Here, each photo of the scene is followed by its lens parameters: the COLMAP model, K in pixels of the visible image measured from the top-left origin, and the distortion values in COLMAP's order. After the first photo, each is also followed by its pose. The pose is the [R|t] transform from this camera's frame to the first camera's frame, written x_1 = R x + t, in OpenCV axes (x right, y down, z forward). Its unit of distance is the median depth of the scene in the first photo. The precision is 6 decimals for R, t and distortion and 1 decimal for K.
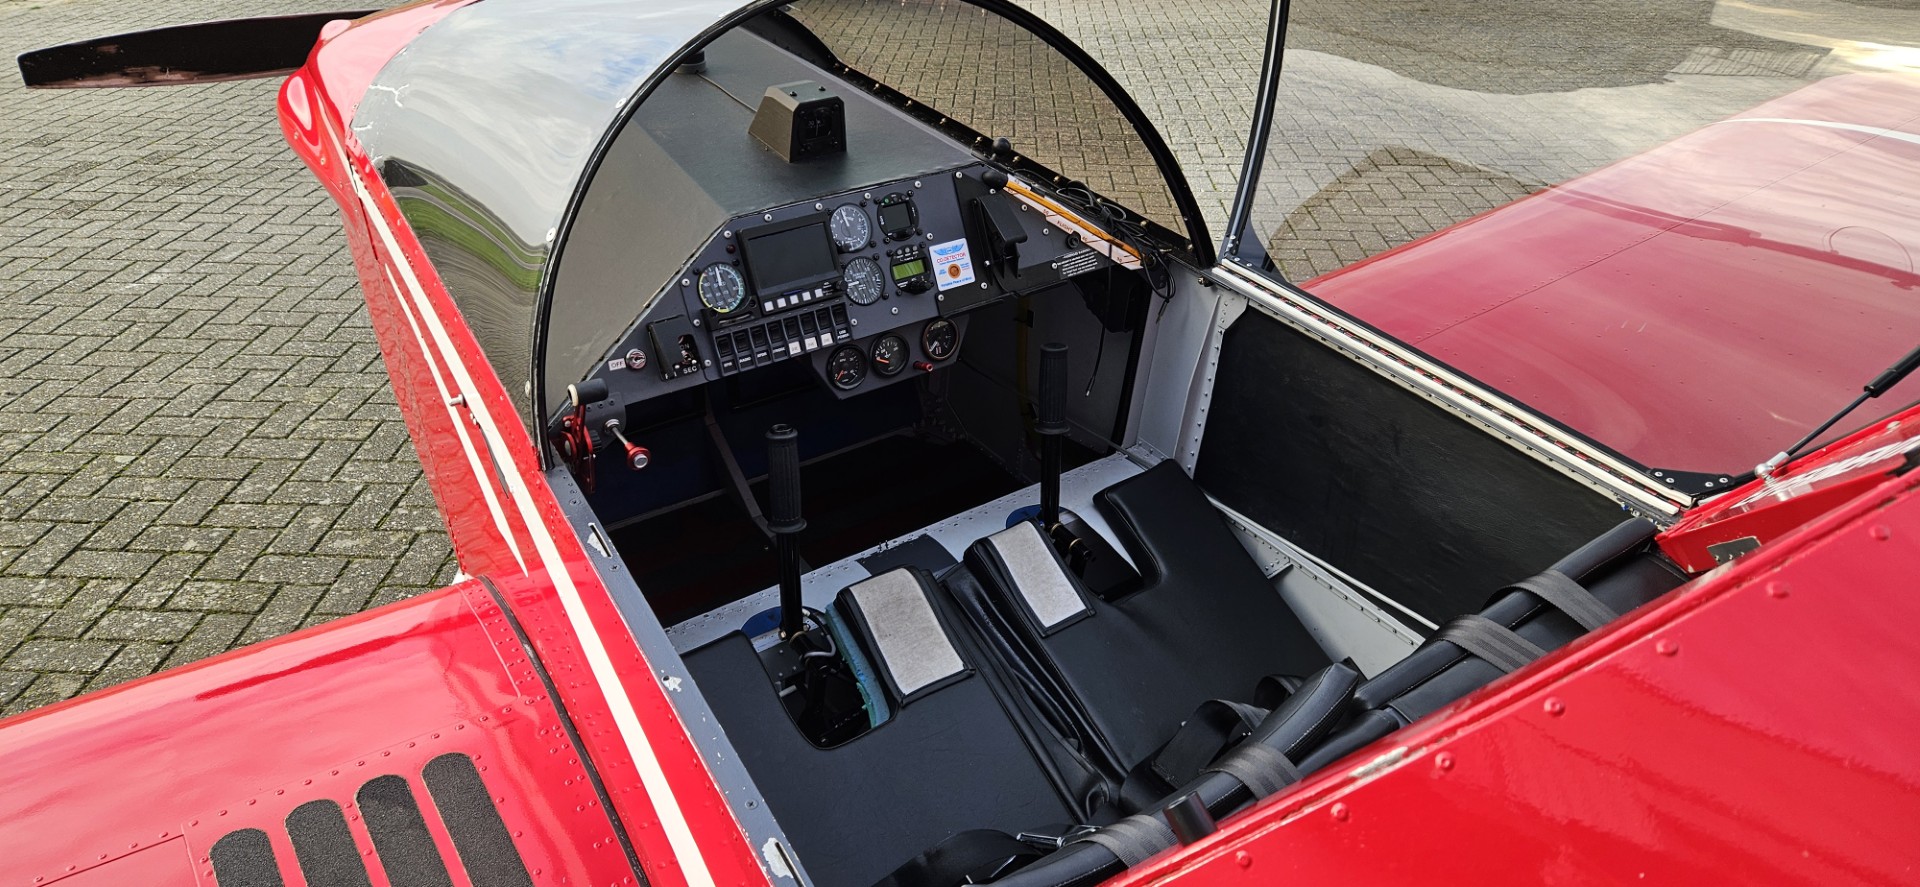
lens RADIAL K [[1323.7, 0, 949.8], [0, 1323.7, 472.4], [0, 0, 1]] dist [0.096737, -0.111440]
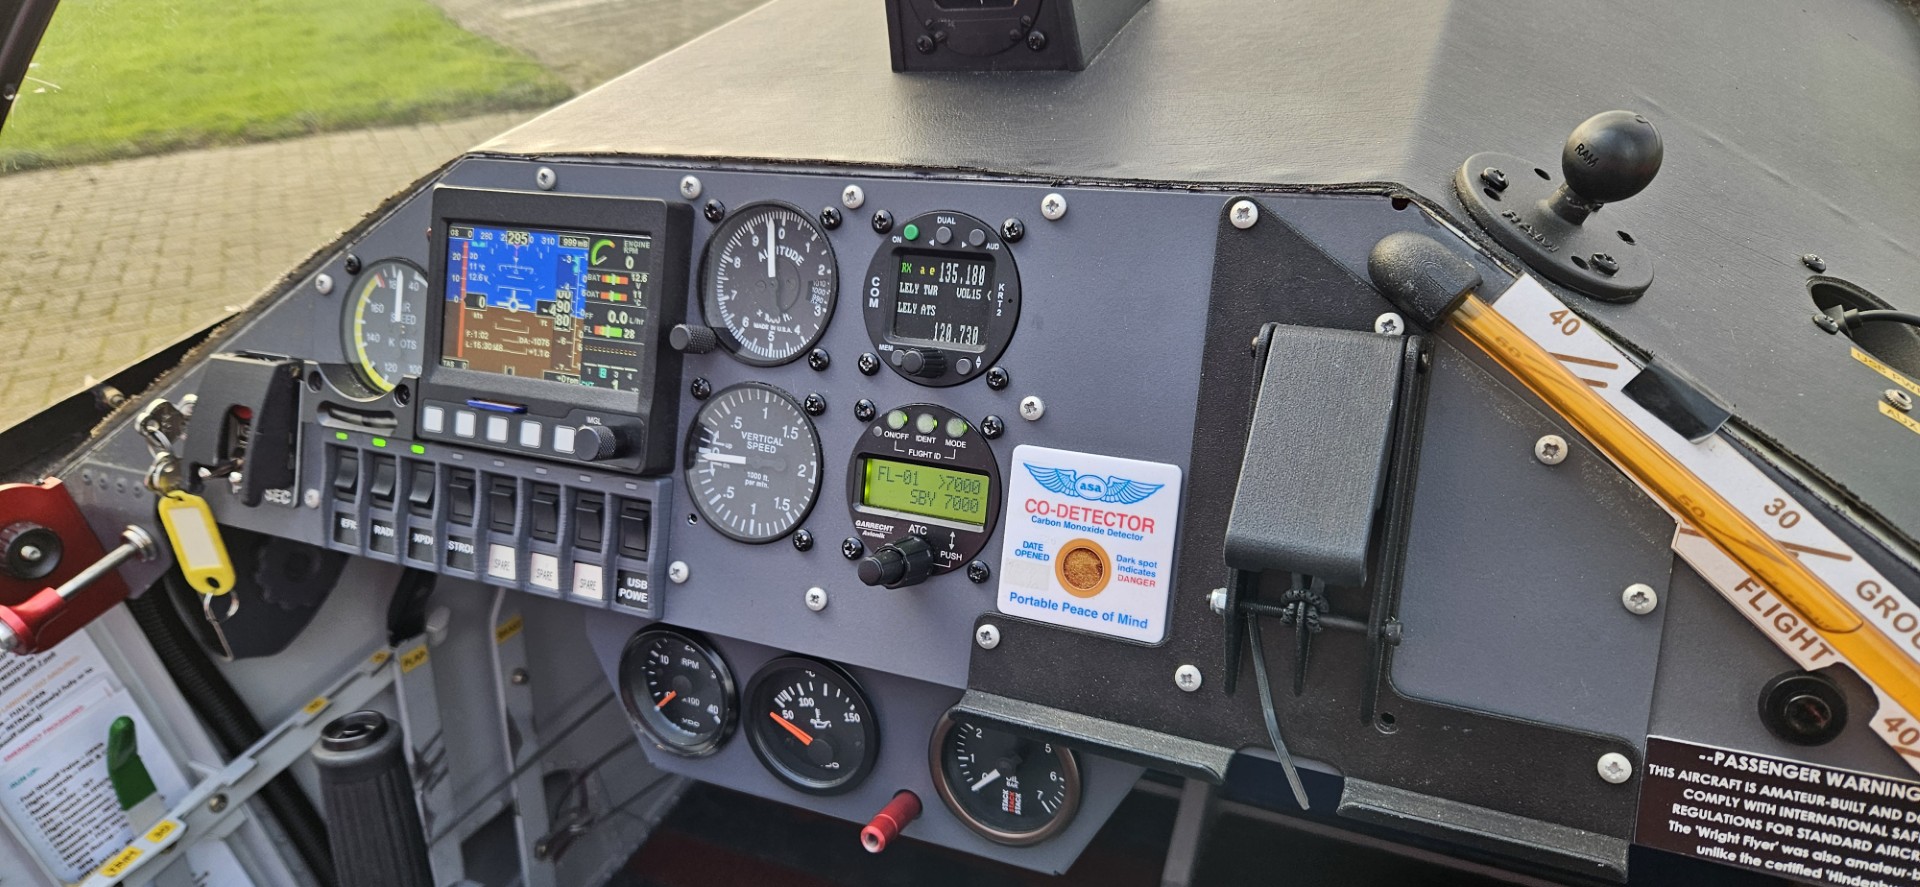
lens RADIAL K [[1323.7, 0, 949.8], [0, 1323.7, 472.4], [0, 0, 1]] dist [0.096737, -0.111440]
pose [[0.466184, 0.359949, -0.808152, 0.196607], [-0.373750, 0.908097, 0.188867, -0.213764], [0.801863, 0.214000, 0.557871, 0.862006]]
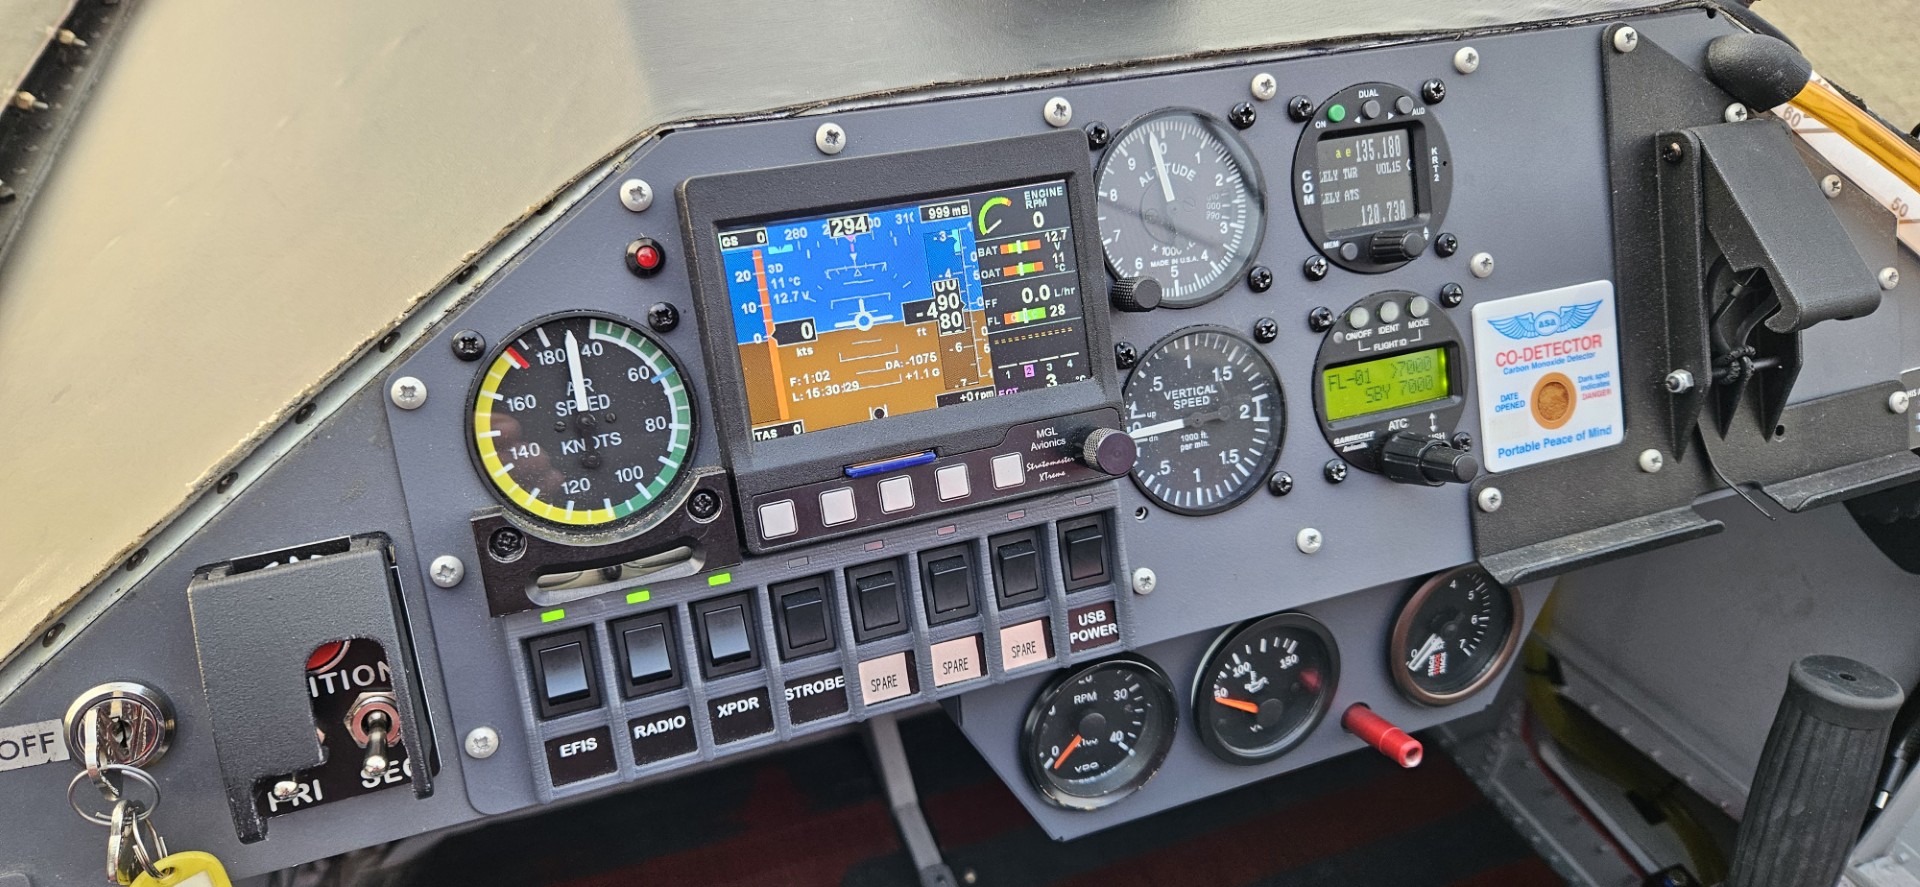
lens RADIAL K [[1323.7, 0, 949.8], [0, 1323.7, 472.4], [0, 0, 1]] dist [0.096737, -0.111440]
pose [[0.967455, 0.124792, -0.220132, -0.054113], [-0.121744, 0.992183, 0.027414, -0.134589], [0.221832, 0.000278, 0.975085, 0.735309]]
